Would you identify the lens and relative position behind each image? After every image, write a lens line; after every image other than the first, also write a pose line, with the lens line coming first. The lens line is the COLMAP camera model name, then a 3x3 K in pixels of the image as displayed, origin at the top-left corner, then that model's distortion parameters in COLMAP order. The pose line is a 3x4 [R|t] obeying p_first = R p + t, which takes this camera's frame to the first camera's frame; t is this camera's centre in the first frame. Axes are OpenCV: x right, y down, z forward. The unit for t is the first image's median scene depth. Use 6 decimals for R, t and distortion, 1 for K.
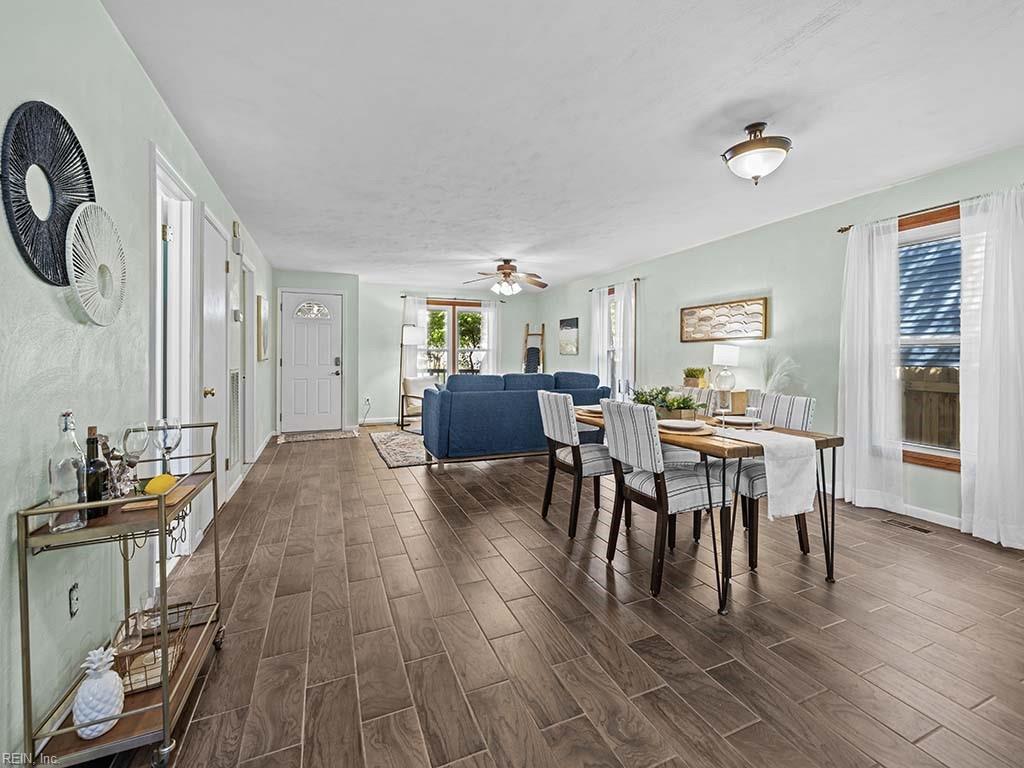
lens RADIAL K [[434.4, 0, 506.5], [0, 434.4, 353.8], [0, 0, 1]] dist [-0.001511, -0.000182]
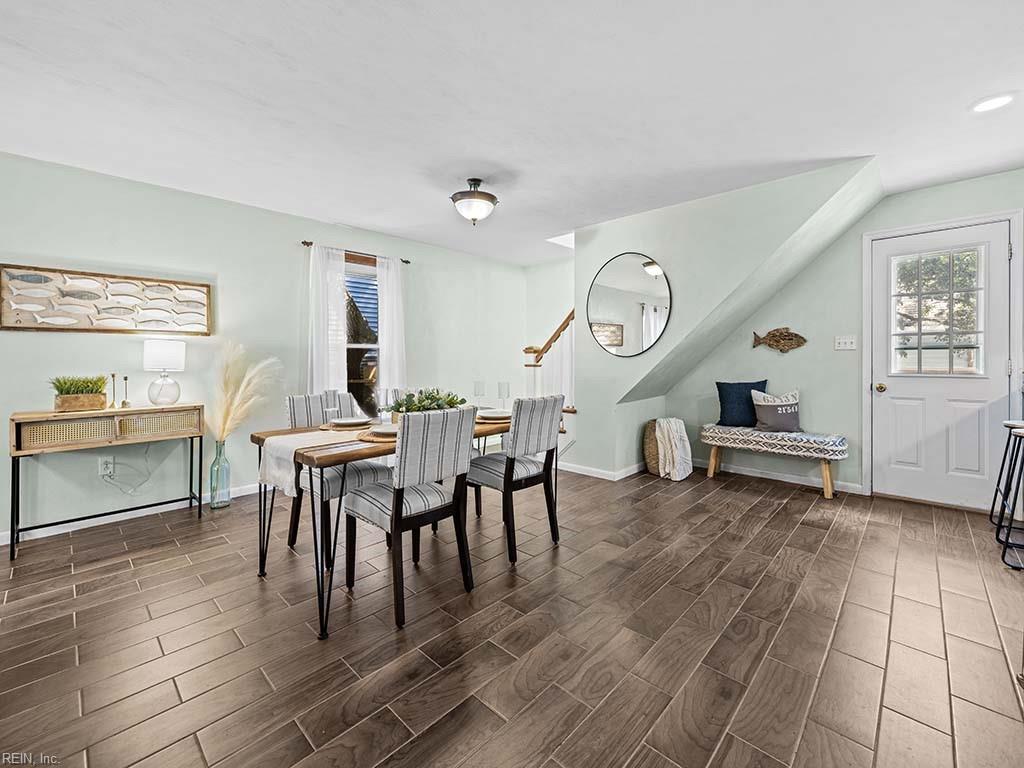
lens RADIAL K [[434.4, 0, 506.2], [0, 434.4, 361.4], [0, 0, 1]] dist [-0.001511, -0.000182]
pose [[-0.398963, -0.007326, 0.916938, -0.376428], [-0.003356, 0.999973, 0.006529, 0.007084], [-0.916961, -0.000473, -0.398977, 0.806688]]
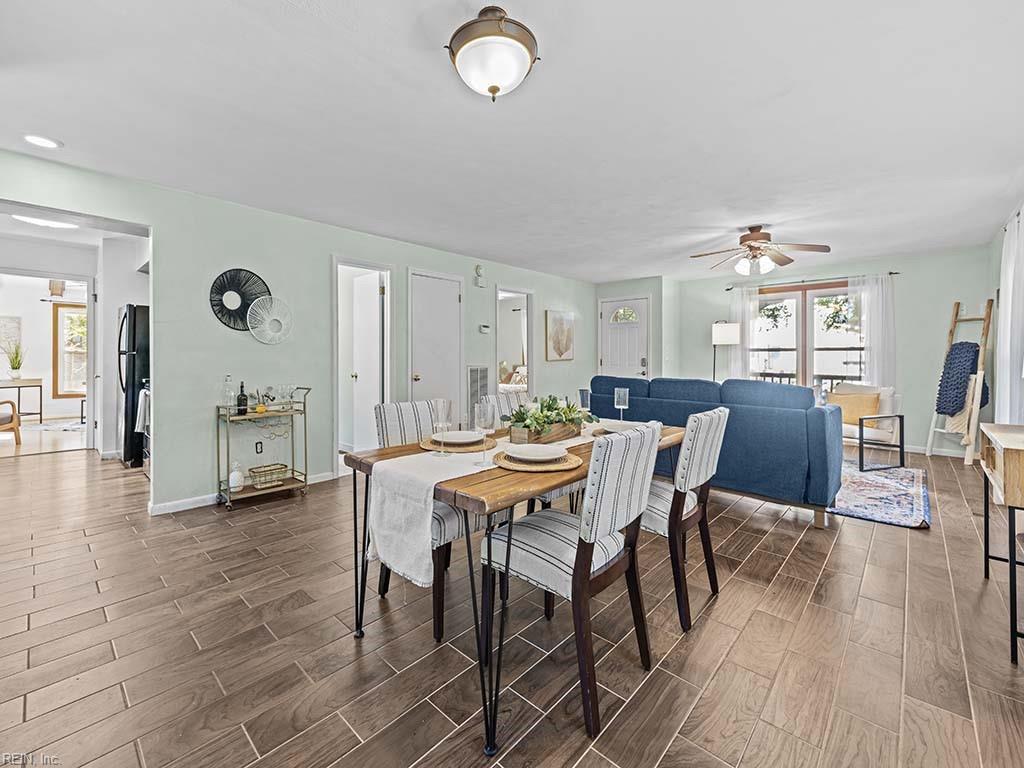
lens RADIAL K [[434.4, 0, 506.3], [0, 434.4, 356.6], [0, 0, 1]] dist [-0.001511, -0.000182]
pose [[0.417324, -0.001484, -0.908757, 0.668380], [0.003350, 0.999994, -0.000095, 0.005233], [0.908752, -0.003004, 0.417326, 0.413383]]
